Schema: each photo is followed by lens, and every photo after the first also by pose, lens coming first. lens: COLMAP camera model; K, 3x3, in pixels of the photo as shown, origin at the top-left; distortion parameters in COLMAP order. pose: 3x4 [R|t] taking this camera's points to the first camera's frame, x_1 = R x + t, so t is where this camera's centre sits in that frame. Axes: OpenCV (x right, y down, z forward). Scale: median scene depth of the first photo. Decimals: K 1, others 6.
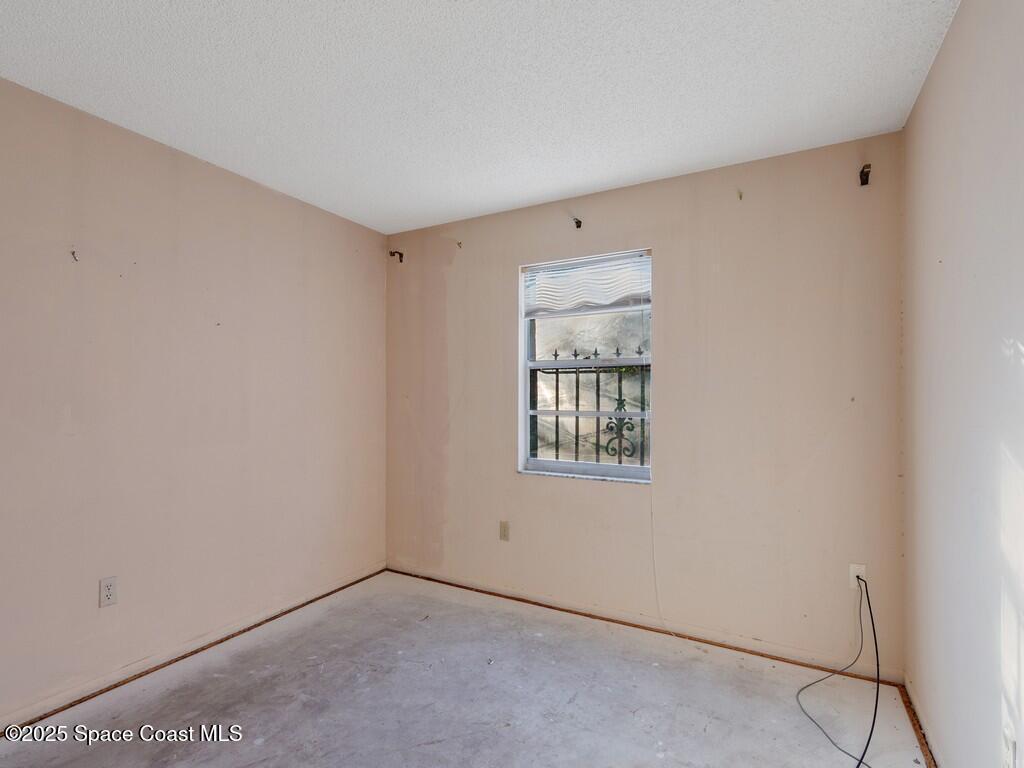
lens RADIAL K [[499.1, 0, 509.4], [0, 499.1, 388.8], [0, 0, 1]] dist [-0.000252, 0.000168]
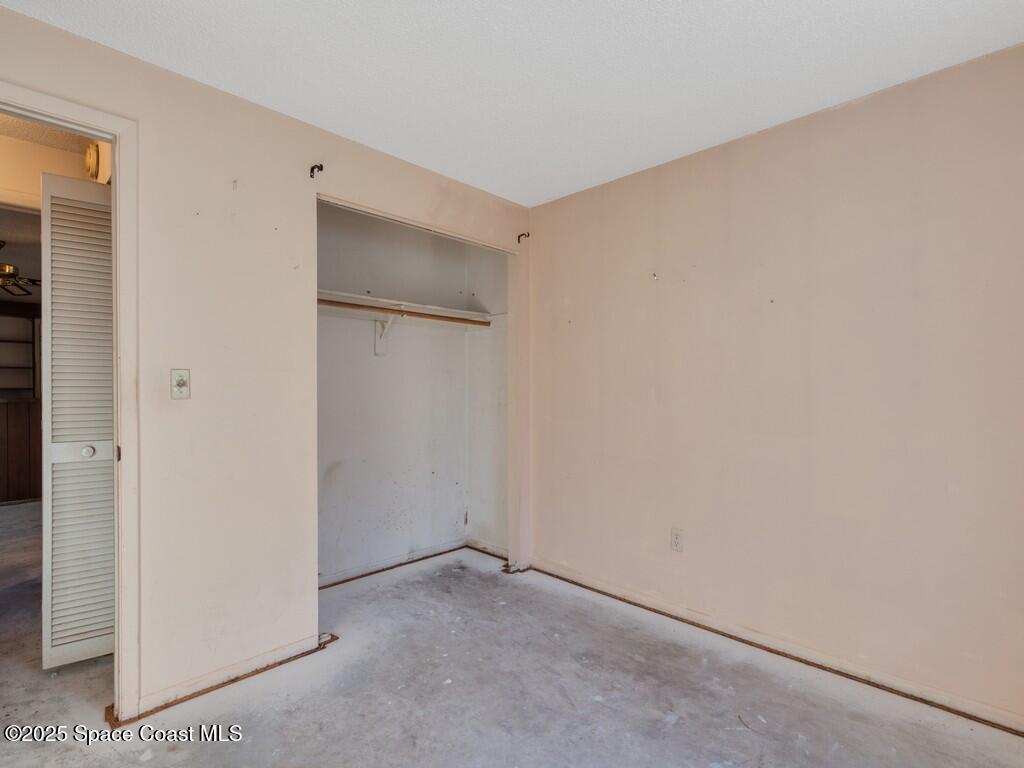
lens RADIAL K [[499.1, 0, 508.9], [0, 499.1, 386.5], [0, 0, 1]] dist [-0.000252, 0.000168]
pose [[-0.256847, -0.003018, -0.966447, 0.476948], [0.016400, 0.999838, -0.007481, 0.028217], [0.966313, -0.017772, -0.256756, 0.882751]]
